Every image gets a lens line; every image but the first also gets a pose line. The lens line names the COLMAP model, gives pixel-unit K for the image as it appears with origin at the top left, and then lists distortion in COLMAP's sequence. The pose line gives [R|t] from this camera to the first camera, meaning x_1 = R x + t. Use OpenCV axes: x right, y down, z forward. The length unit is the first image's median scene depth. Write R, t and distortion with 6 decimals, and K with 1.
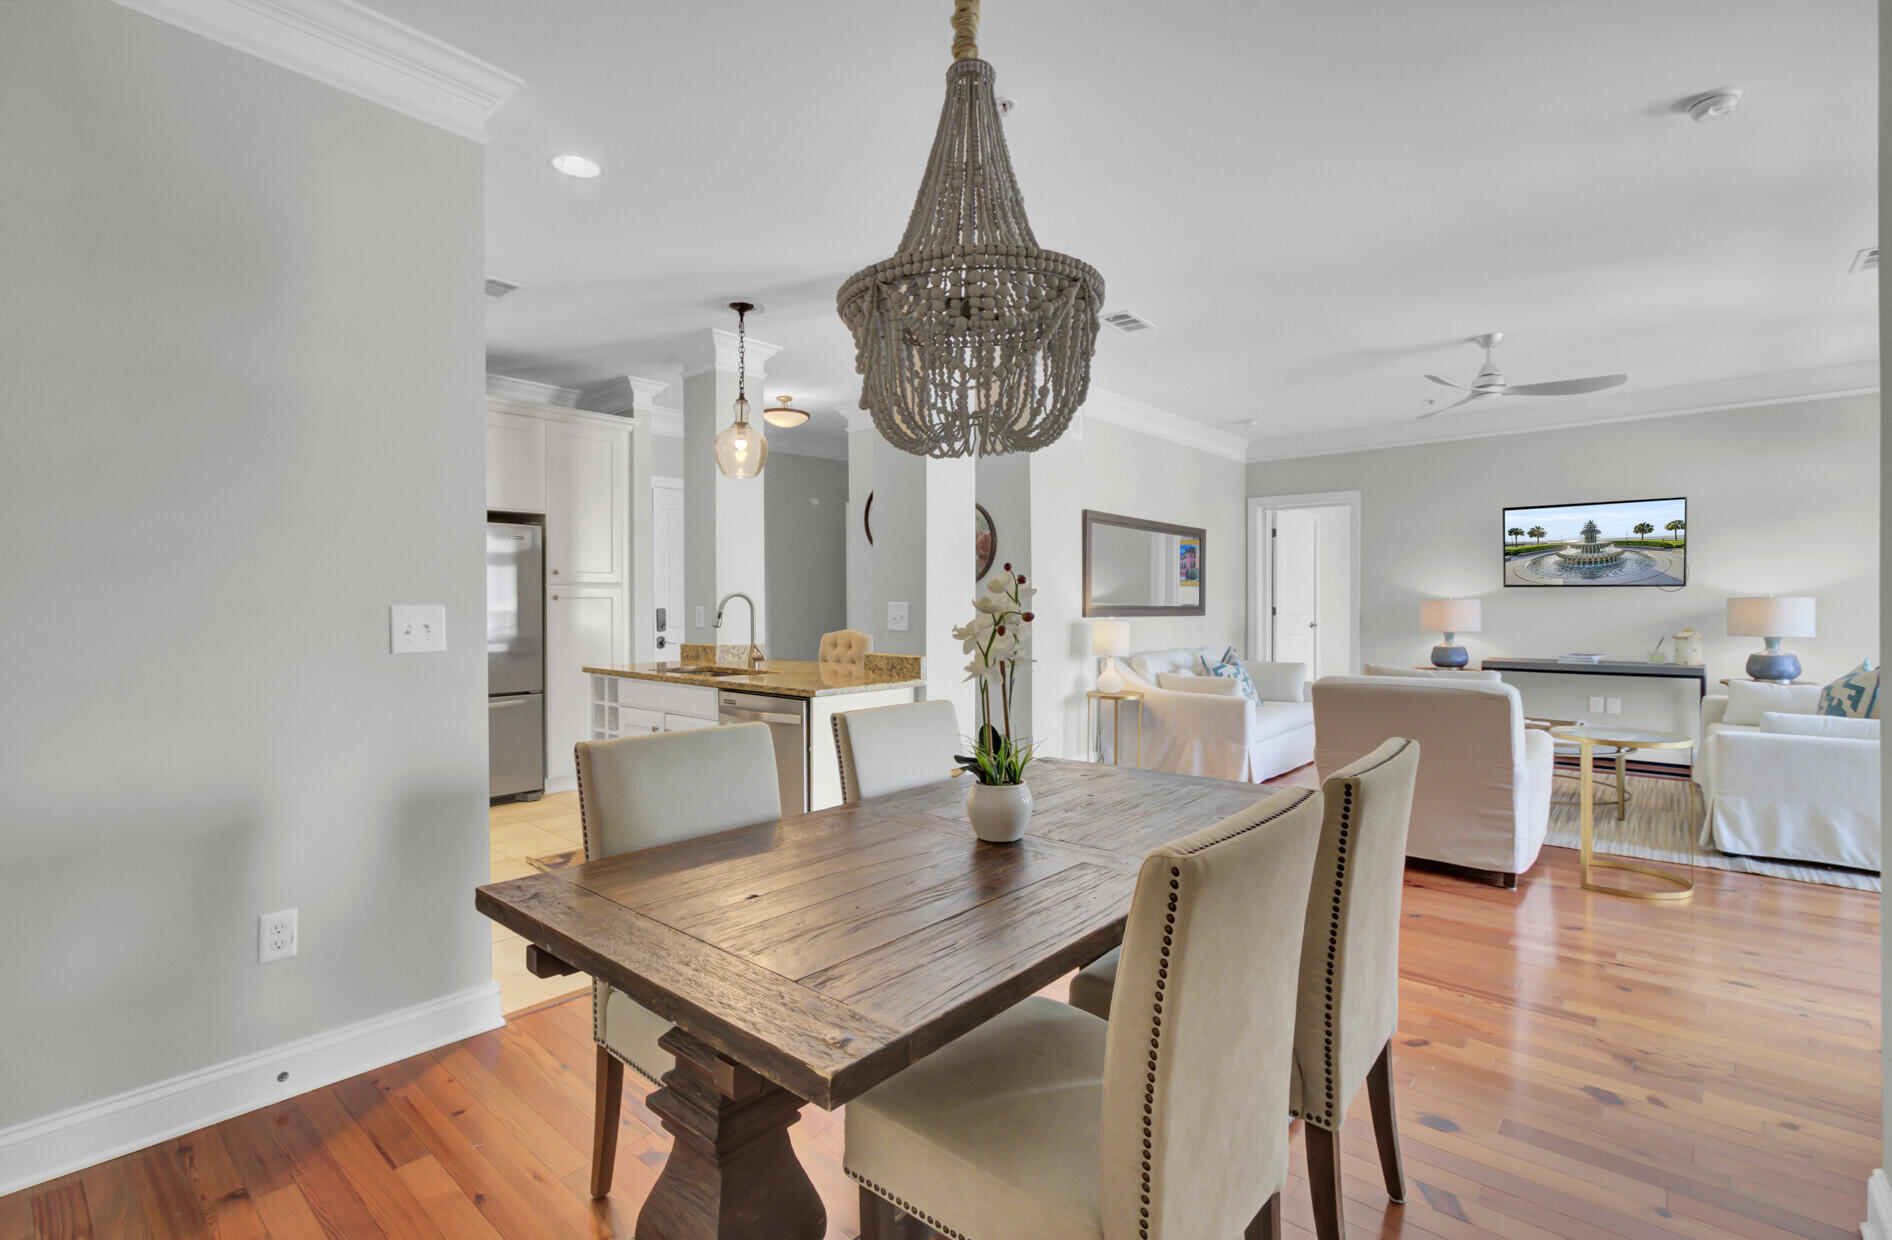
lens RADIAL K [[848.9, 0, 918.0], [0, 848.9, 609.5], [0, 0, 1]] dist [-0.009408, -0.002418]
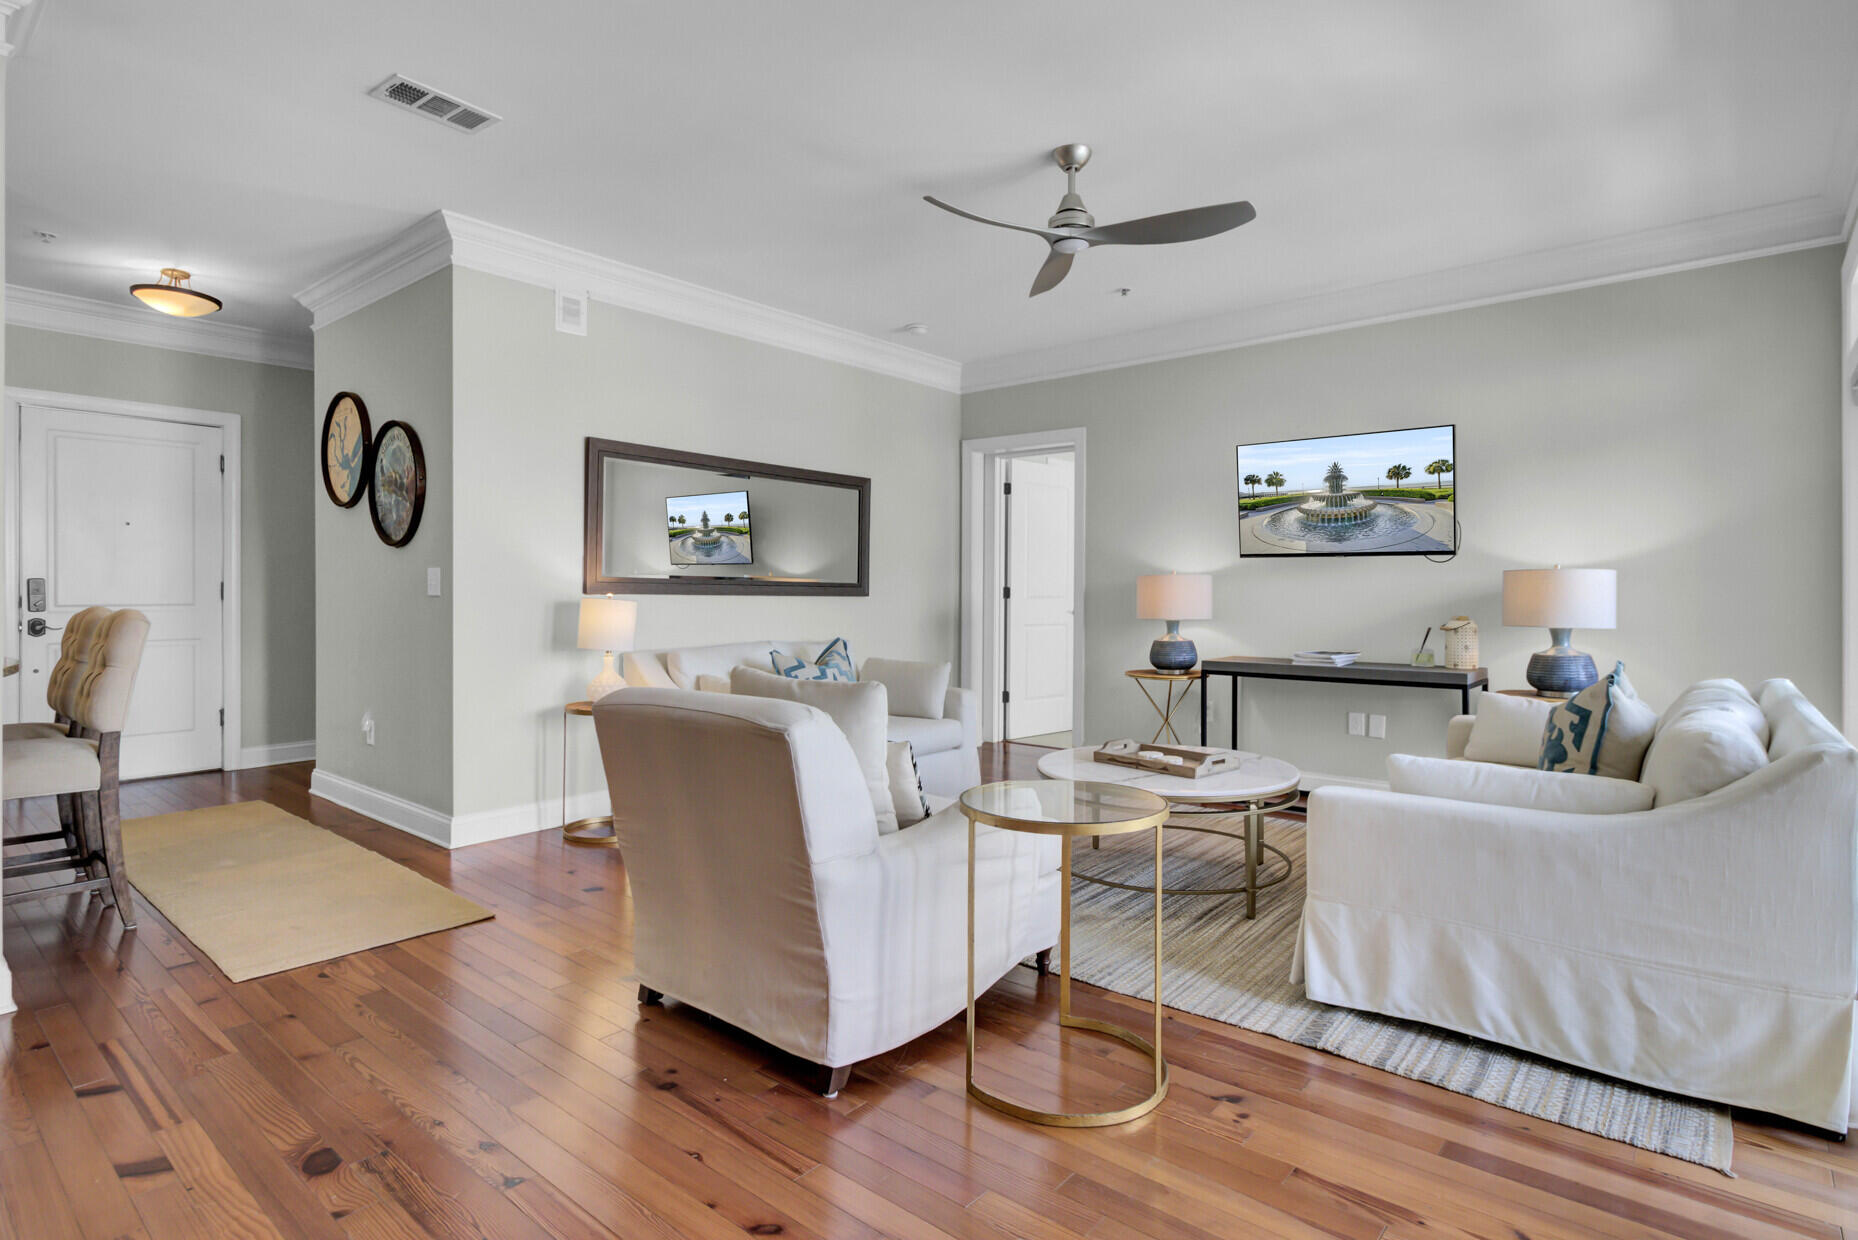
lens RADIAL K [[929.9, 0, 906.4], [0, 929.9, 601.9], [0, 0, 1]] dist [-0.017404, 0.002140]
pose [[0.999624, 0.006302, 0.026693, 0.435477], [-0.006378, 0.999976, 0.002772, 0.011800], [-0.026675, -0.002941, 0.999640, 0.247444]]
